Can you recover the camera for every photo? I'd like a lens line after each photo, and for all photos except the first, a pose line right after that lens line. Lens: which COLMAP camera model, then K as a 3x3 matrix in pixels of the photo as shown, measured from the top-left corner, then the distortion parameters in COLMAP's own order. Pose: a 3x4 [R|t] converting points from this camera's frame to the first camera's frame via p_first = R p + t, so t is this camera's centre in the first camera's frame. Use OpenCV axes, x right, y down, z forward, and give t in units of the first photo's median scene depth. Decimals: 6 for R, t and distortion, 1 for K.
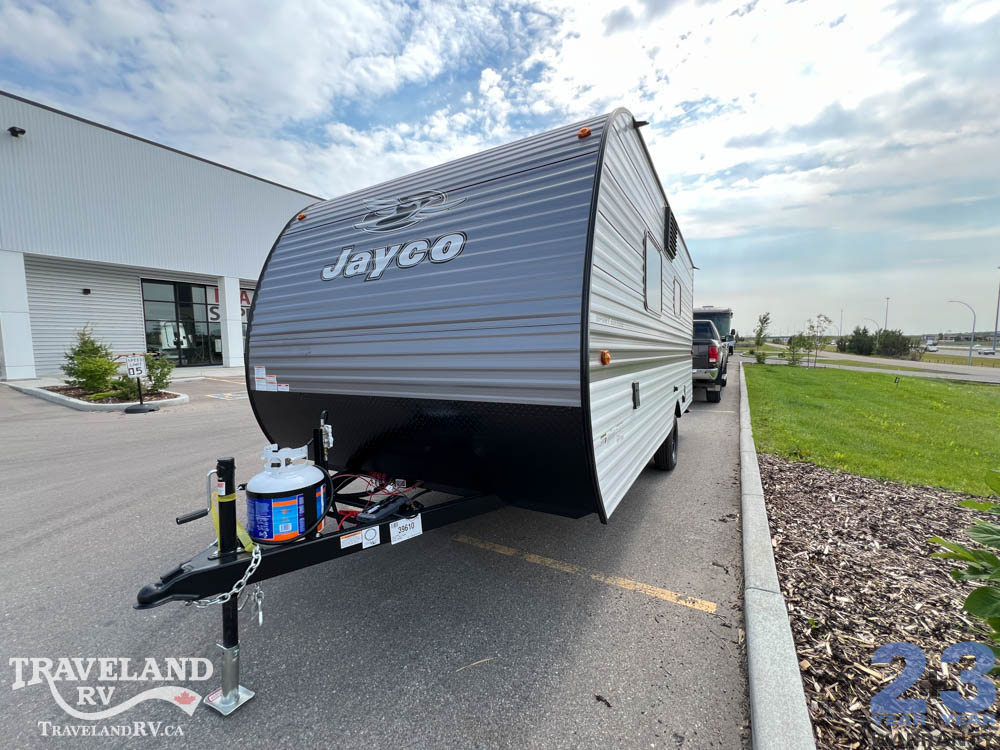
lens RADIAL K [[400.9, 0, 497.8], [0, 400.9, 374.5], [0, 0, 1]] dist [-0.001209, -0.000003]
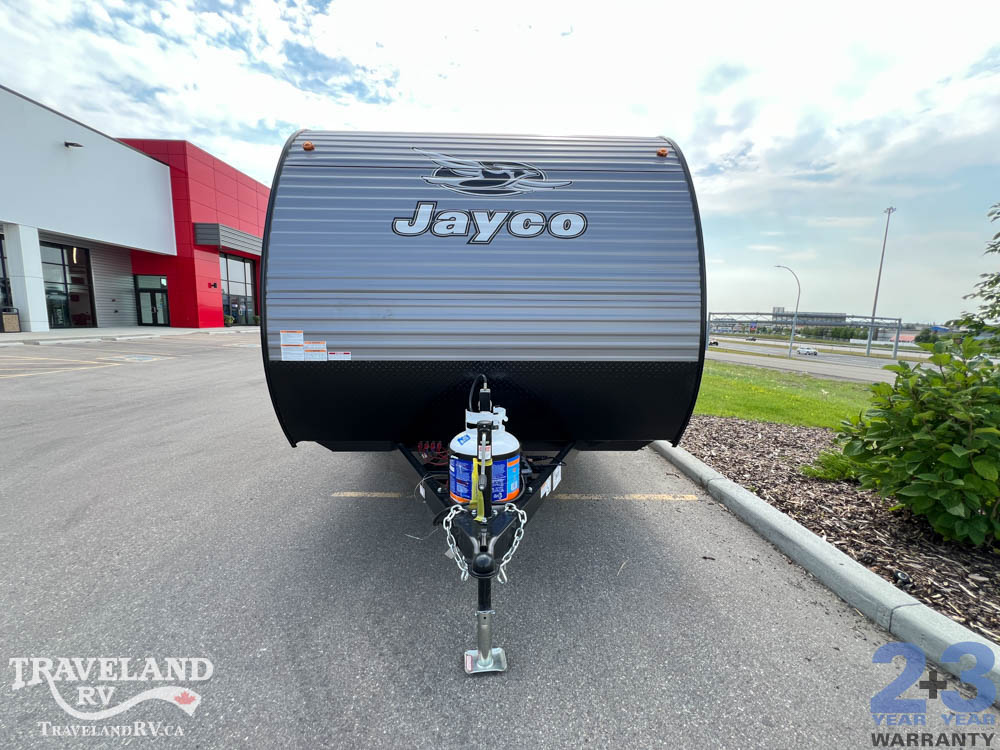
lens RADIAL K [[405.5, 0, 501.2], [0, 405.5, 371.8], [0, 0, 1]] dist [-0.002212, -0.000068]
pose [[0.851238, -0.035381, 0.523586, -0.767127], [0.007004, 0.998402, 0.056080, 0.022994], [-0.524733, -0.044070, 0.850125, 0.103484]]
